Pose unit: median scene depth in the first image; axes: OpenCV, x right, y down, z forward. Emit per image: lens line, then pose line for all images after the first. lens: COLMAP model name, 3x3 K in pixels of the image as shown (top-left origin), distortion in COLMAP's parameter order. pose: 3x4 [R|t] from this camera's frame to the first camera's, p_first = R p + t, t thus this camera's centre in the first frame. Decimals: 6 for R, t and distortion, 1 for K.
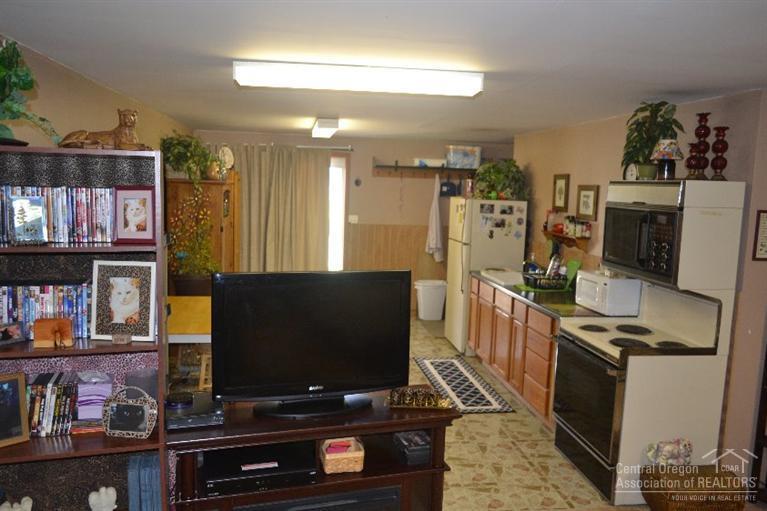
lens RADIAL K [[613.4, 0, 383.5], [0, 613.4, 255.5], [0, 0, 1]] dist [-0.001711, 0.002131]
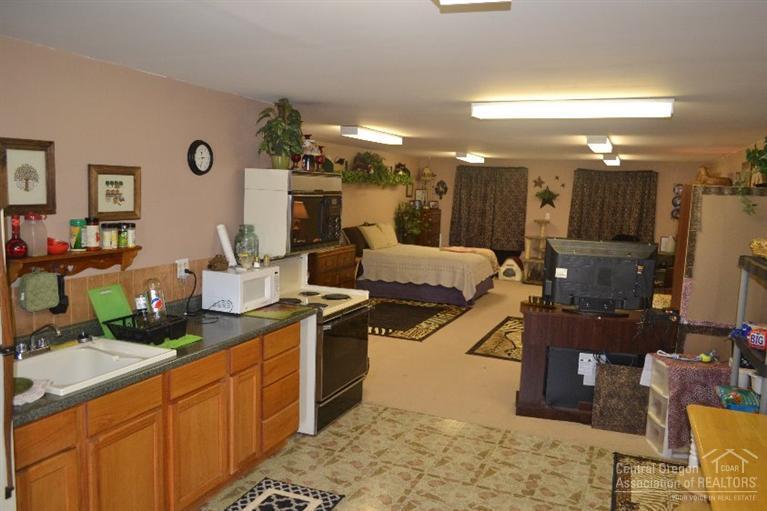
lens RADIAL K [[613.4, 0, 383.5], [0, 613.4, 255.5], [0, 0, 1]] dist [-0.001711, 0.002131]
pose [[-0.856096, -0.119293, 0.502861, -0.237964], [-0.002227, 0.973838, 0.227232, -0.170655], [-0.516812, 0.193412, -0.833965, 1.413619]]
